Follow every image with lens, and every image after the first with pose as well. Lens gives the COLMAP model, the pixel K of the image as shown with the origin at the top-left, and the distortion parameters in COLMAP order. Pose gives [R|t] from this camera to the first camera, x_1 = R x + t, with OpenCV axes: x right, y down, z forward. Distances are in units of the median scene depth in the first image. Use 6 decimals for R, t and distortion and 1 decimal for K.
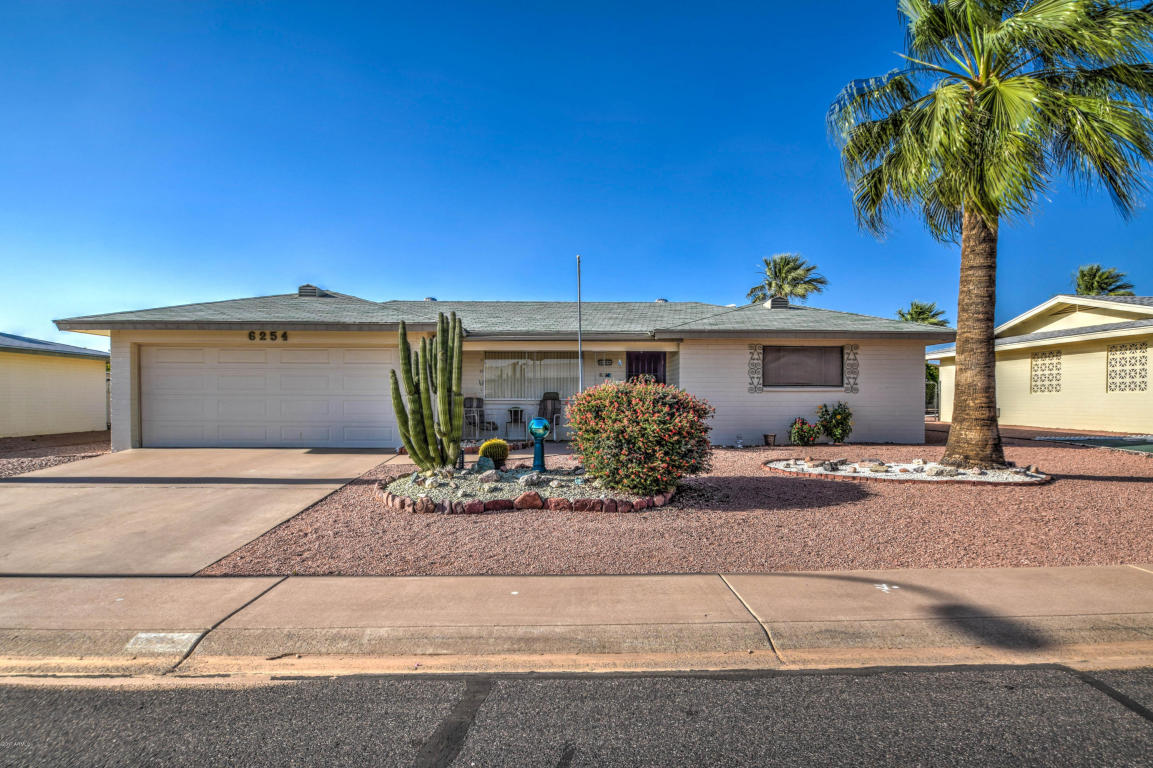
lens RADIAL K [[642.6, 0, 571.7], [0, 642.6, 395.5], [0, 0, 1]] dist [-0.031193, -0.000854]
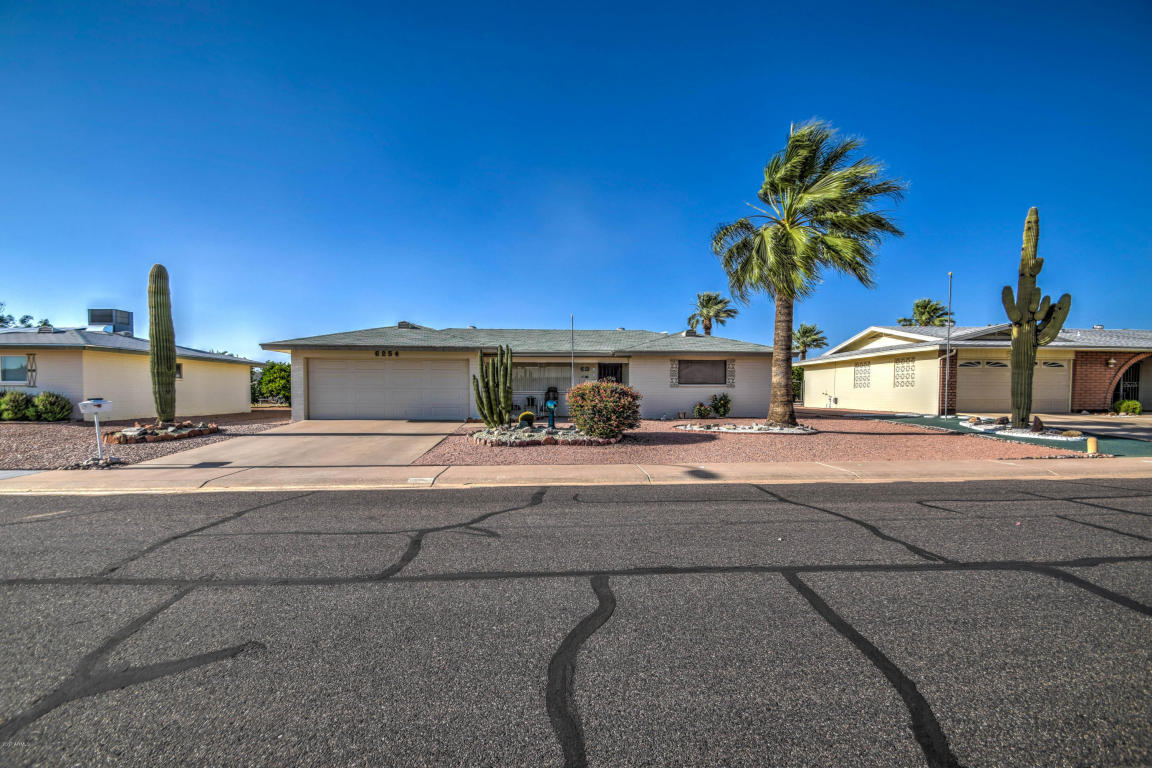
lens RADIAL K [[511.6, 0, 580.3], [0, 511.6, 389.8], [0, 0, 1]] dist [0.004148, -0.009308]
pose [[0.998942, 0.001211, 0.045978, -0.025490], [-0.001140, 0.999998, -0.001565, 0.004396], [-0.045980, 0.001511, 0.998941, -0.376226]]
